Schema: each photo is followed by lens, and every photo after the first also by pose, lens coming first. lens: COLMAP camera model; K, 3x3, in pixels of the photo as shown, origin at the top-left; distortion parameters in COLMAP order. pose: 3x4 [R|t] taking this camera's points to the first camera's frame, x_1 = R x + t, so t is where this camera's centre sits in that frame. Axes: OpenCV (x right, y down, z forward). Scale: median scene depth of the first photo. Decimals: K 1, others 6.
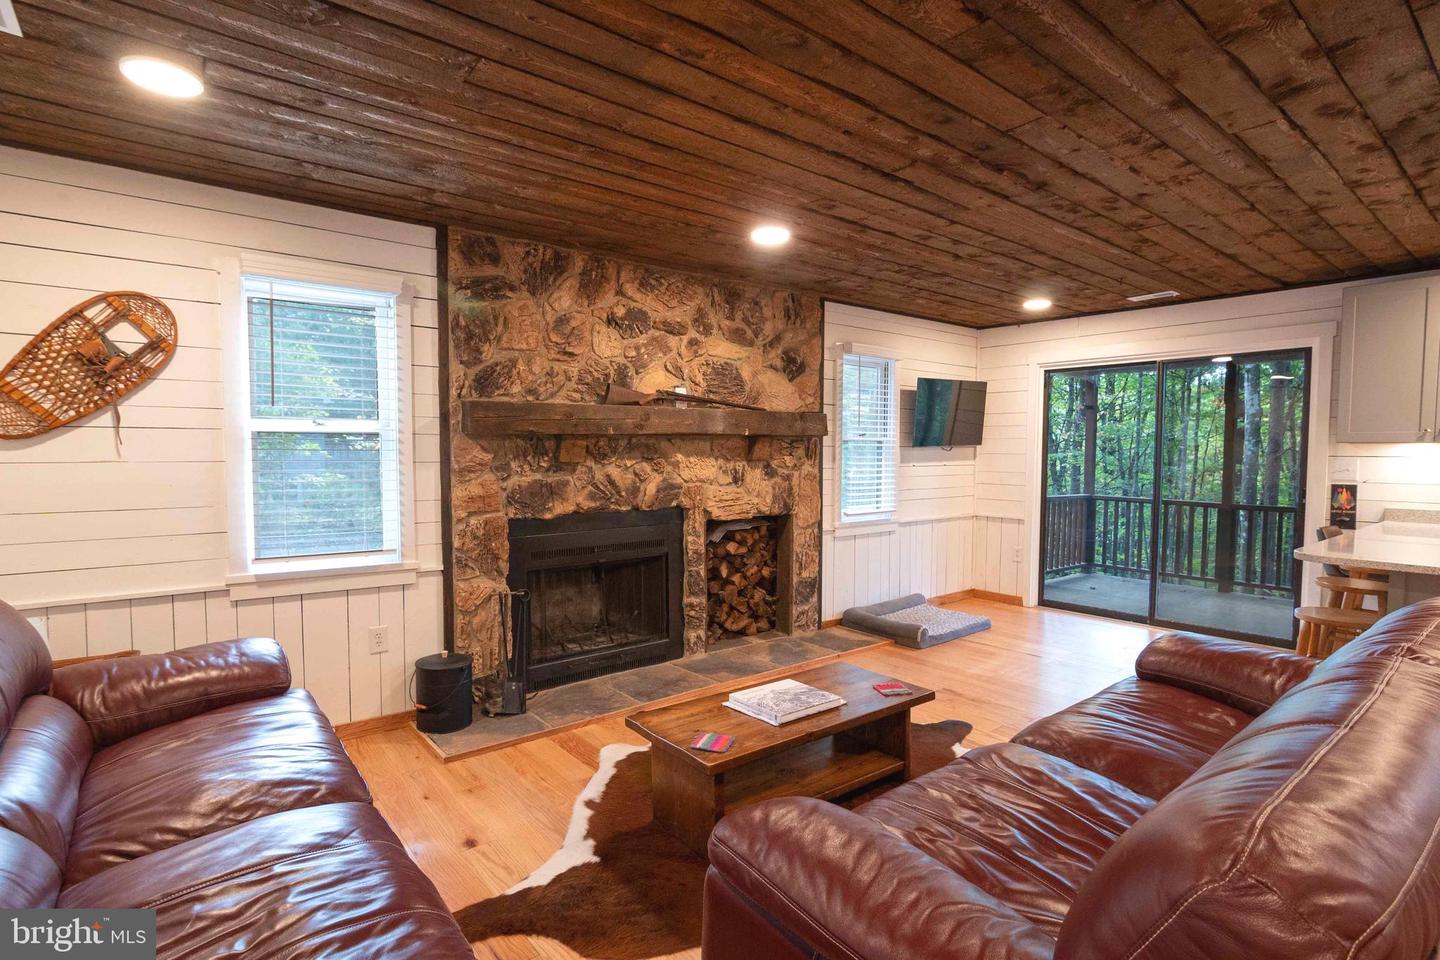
lens RADIAL K [[710.1, 0, 711.1], [0, 710.1, 485.6], [0, 0, 1]] dist [-0.027329, 0.007933]
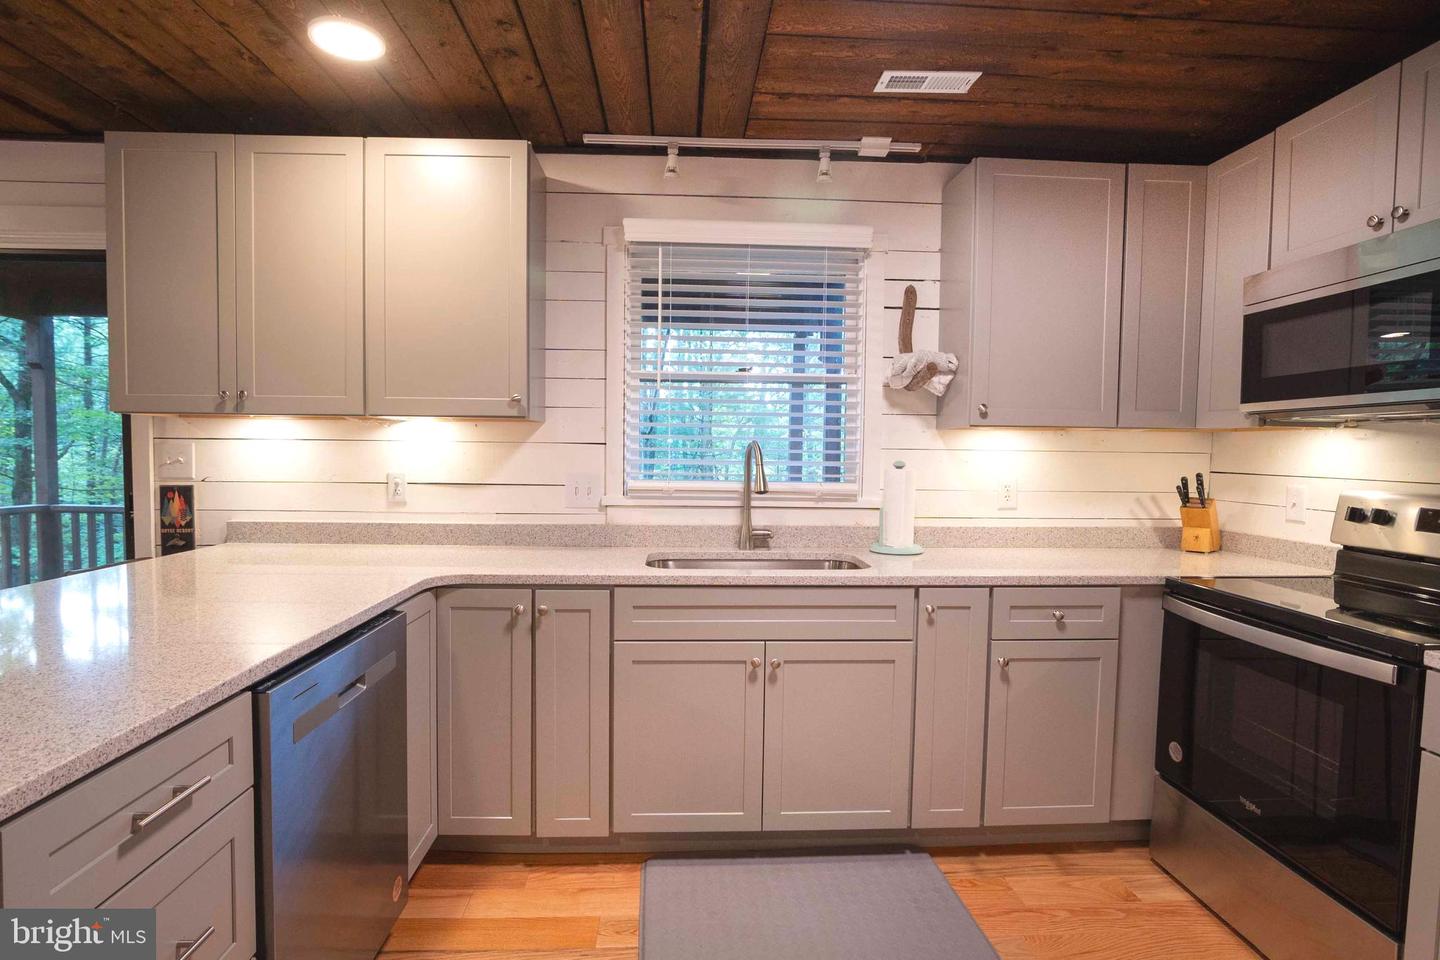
lens RADIAL K [[711.4, 0, 711.6], [0, 711.4, 485.5], [0, 0, 1]] dist [-0.031647, 0.010416]
pose [[0.579457, -0.039631, 0.814038, 0.745393], [0.032870, 0.999141, 0.025245, -0.001668], [-0.814339, 0.012129, 0.580262, 0.301616]]
